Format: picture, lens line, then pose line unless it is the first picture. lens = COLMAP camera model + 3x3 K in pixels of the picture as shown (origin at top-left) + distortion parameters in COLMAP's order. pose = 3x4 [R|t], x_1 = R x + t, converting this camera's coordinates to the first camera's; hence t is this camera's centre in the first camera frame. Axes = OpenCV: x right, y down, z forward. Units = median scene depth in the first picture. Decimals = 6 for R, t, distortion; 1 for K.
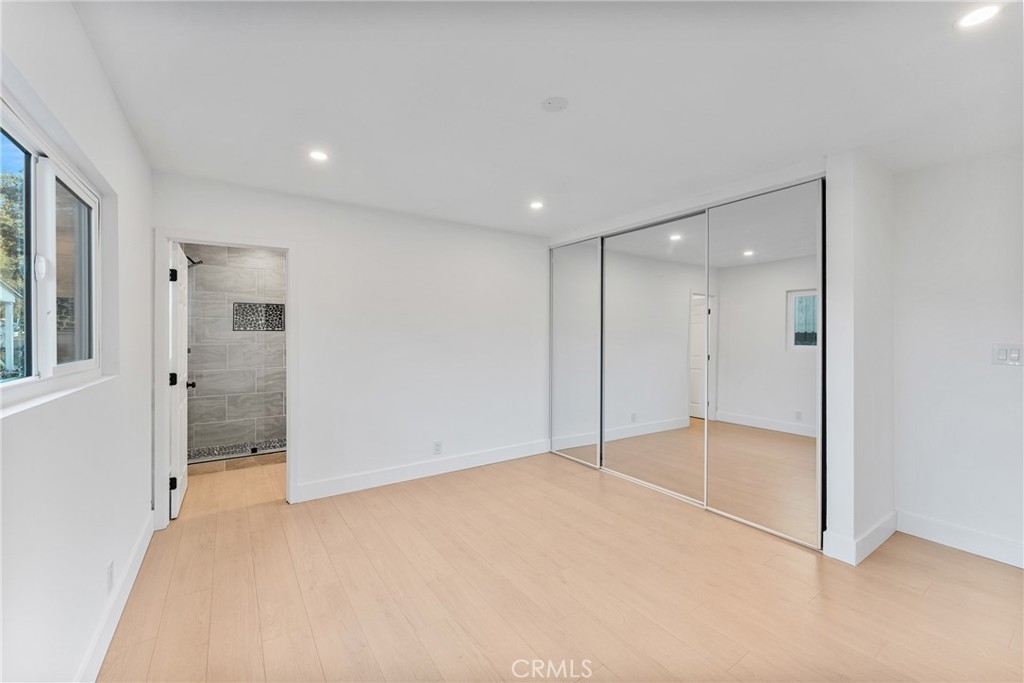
lens RADIAL K [[411.6, 0, 515.8], [0, 411.6, 333.8], [0, 0, 1]] dist [0.000046, 0.000003]
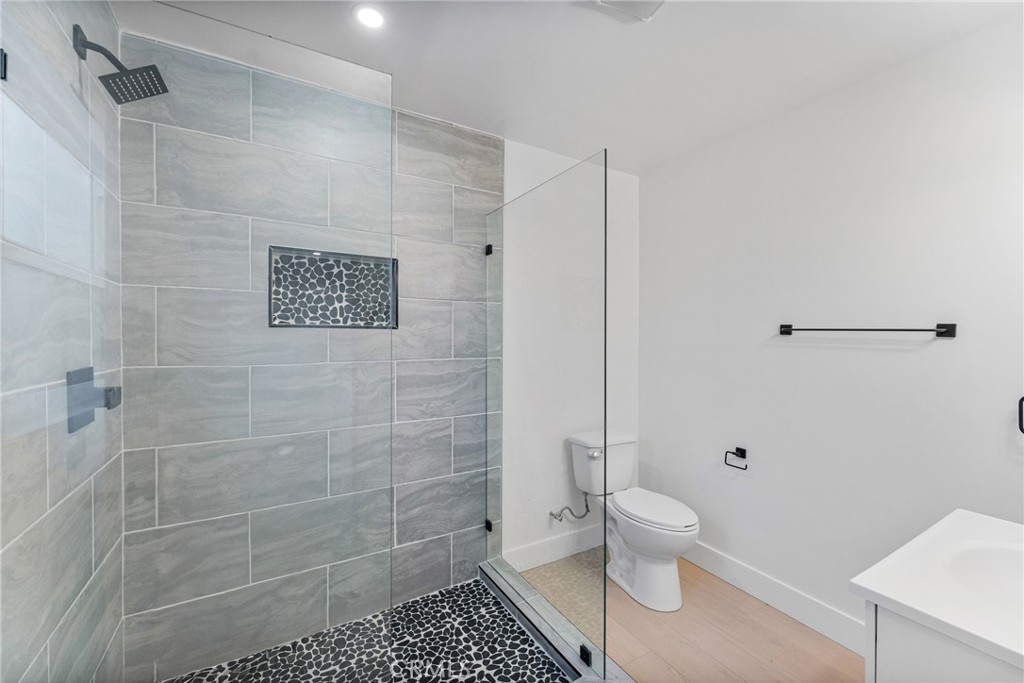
lens RADIAL K [[411.6, 0, 505.4], [0, 411.6, 340.6], [0, 0, 1]] dist [0.000046, 0.000003]
pose [[0.999009, -0.001604, -0.044489, -0.456209], [0.001860, 0.999982, 0.005732, 0.002340], [0.044479, -0.005809, 0.998993, 0.638641]]
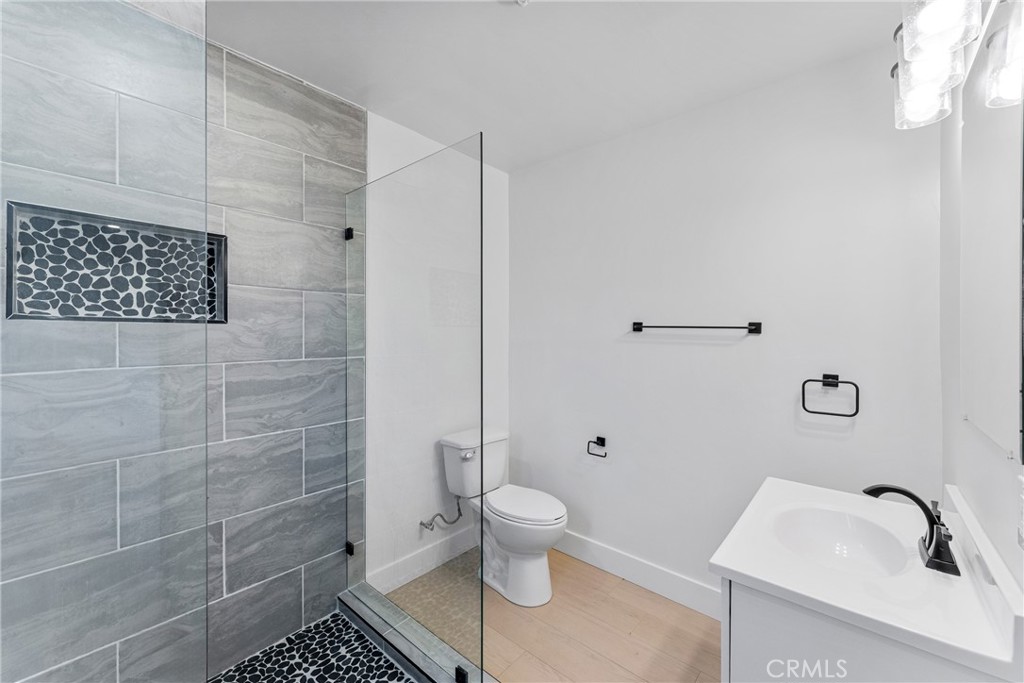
lens RADIAL K [[411.6, 0, 504.8], [0, 411.6, 337.1], [0, 0, 1]] dist [0.000046, 0.000003]
pose [[0.962455, -0.004547, 0.271403, -0.457848], [0.002818, 0.999973, 0.006756, 0.002202], [-0.271427, -0.005738, 0.962442, 0.667269]]
